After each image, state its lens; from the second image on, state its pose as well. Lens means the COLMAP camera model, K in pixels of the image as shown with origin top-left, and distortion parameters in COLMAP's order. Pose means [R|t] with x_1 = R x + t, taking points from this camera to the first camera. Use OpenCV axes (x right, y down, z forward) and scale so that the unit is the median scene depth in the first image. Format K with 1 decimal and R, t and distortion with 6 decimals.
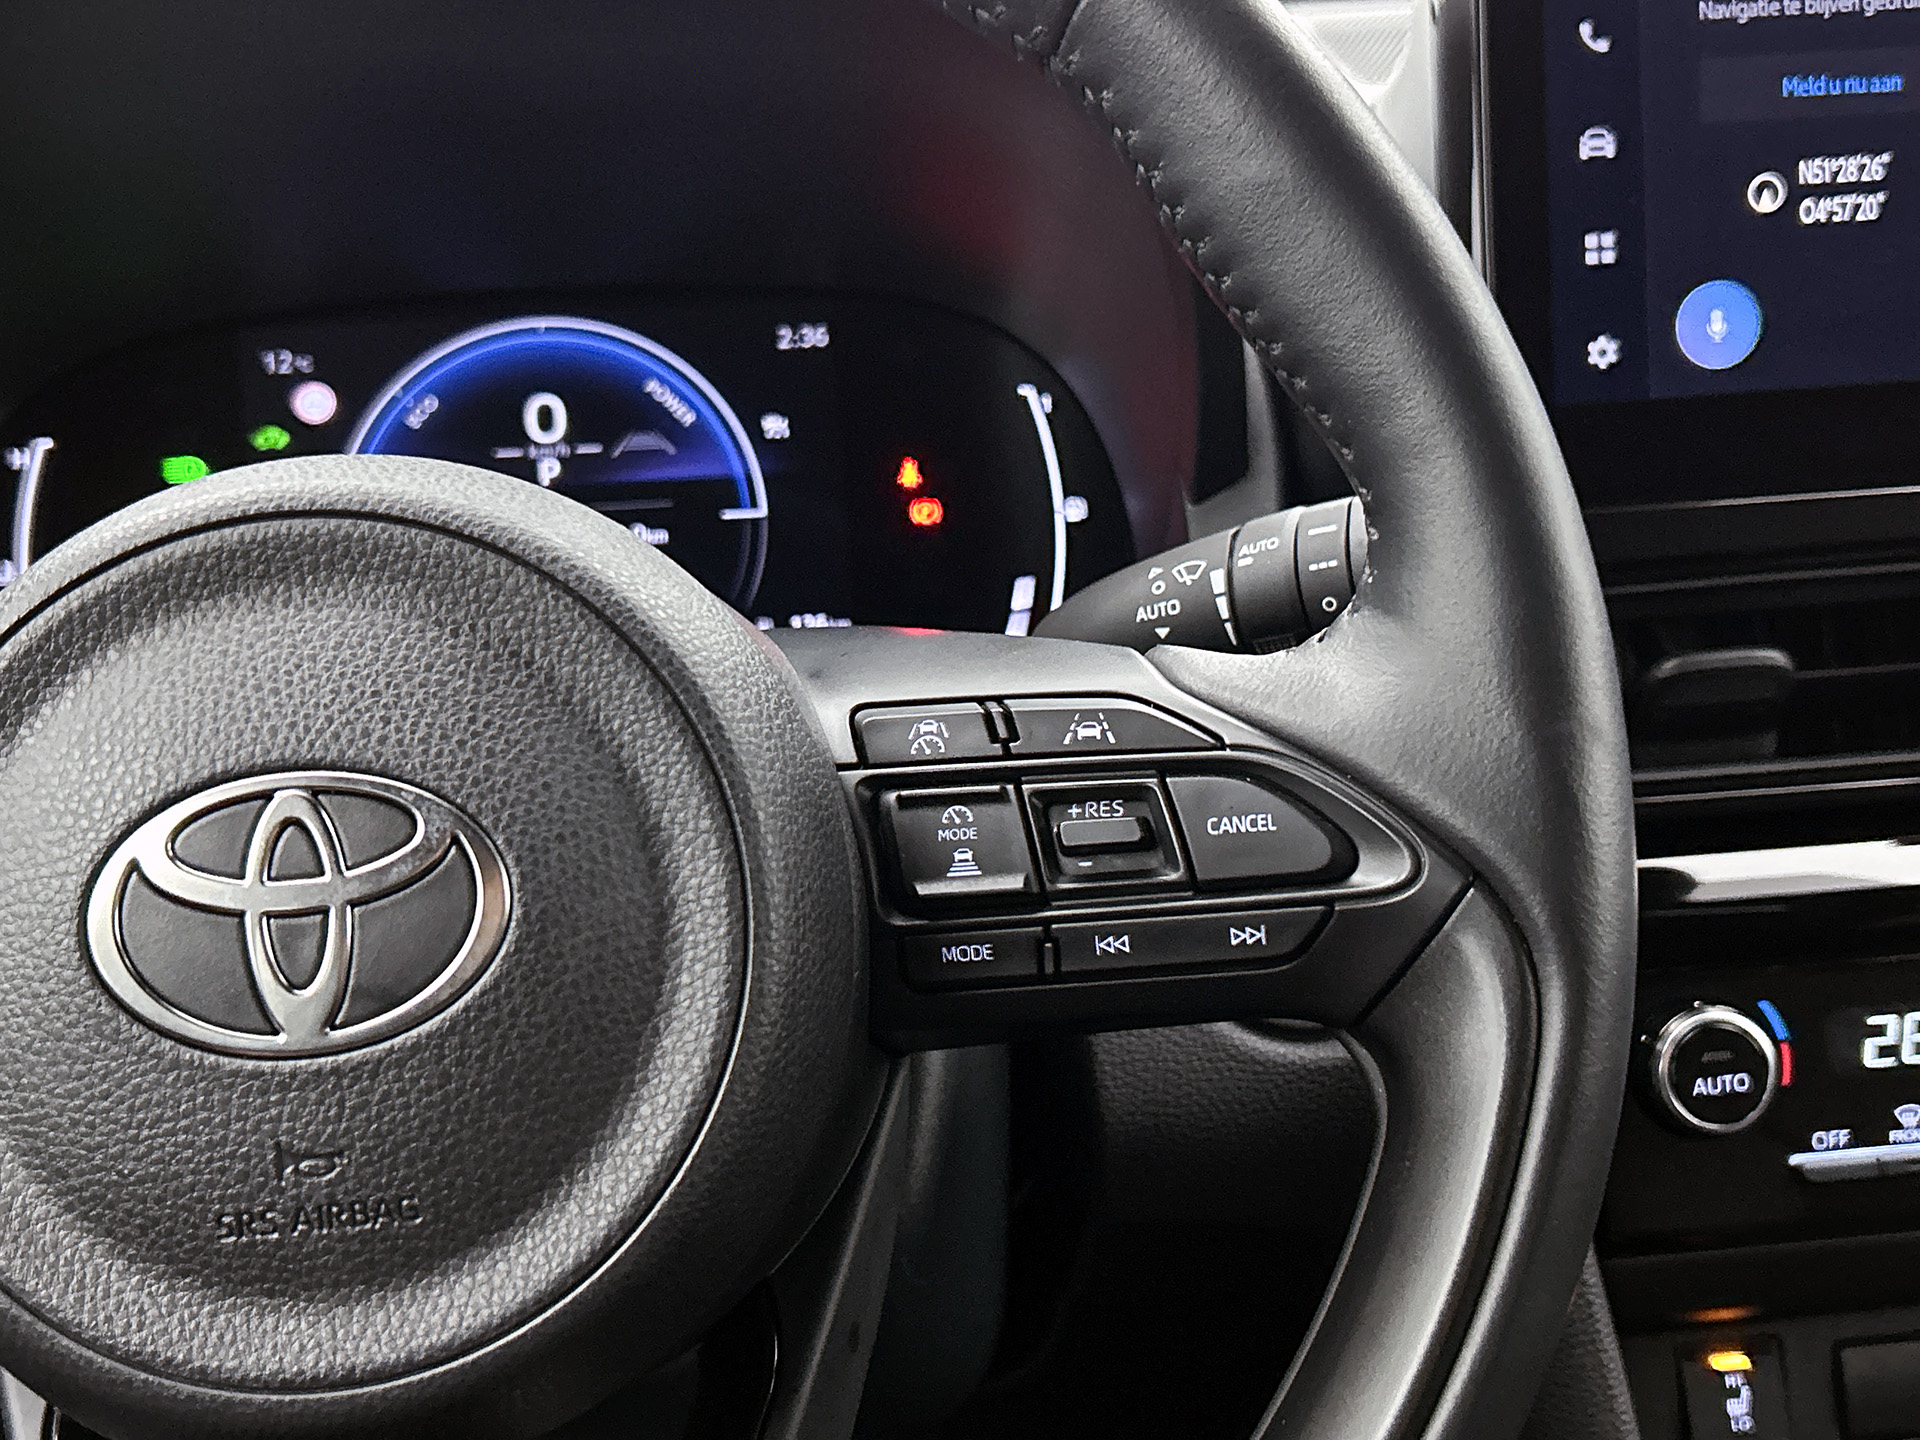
lens RADIAL K [[2251.8, 0, 987.3], [0, 2251.8, 722.2], [0, 0, 1]] dist [0.196920, -0.590486]
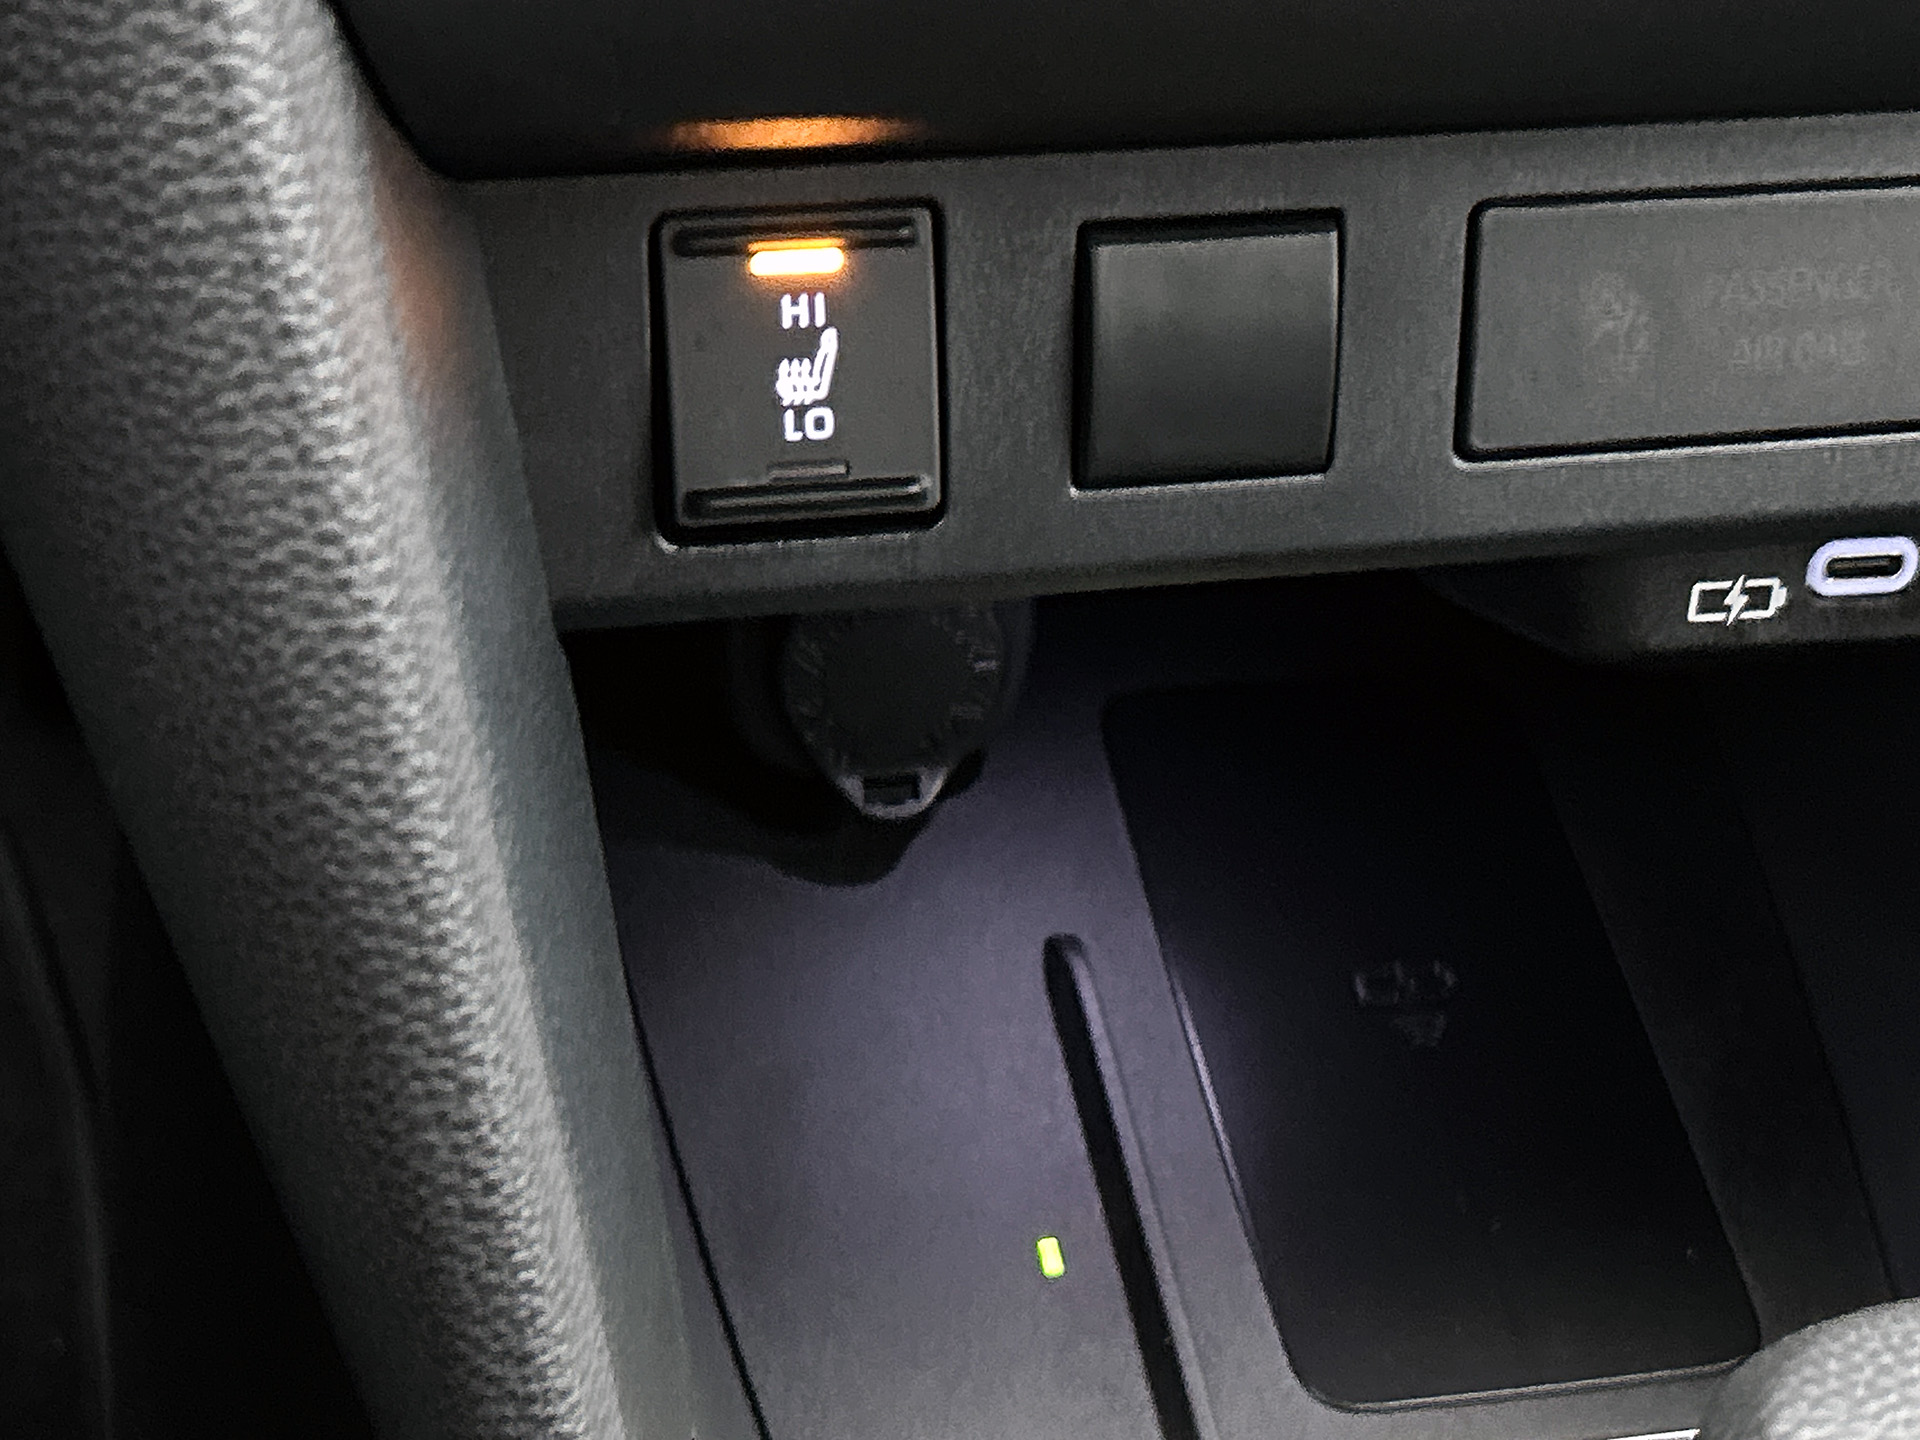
lens RADIAL K [[3474.0, 0, 960.0], [0, 3474.0, 720.0], [0, 0, 1]] dist [0.019122, 0.234691]
pose [[0.985131, 0.025291, 0.169933, 0.404388], [-0.093810, 0.907825, 0.408722, 0.179757], [-0.143933, -0.418586, 0.896699, 0.725258]]
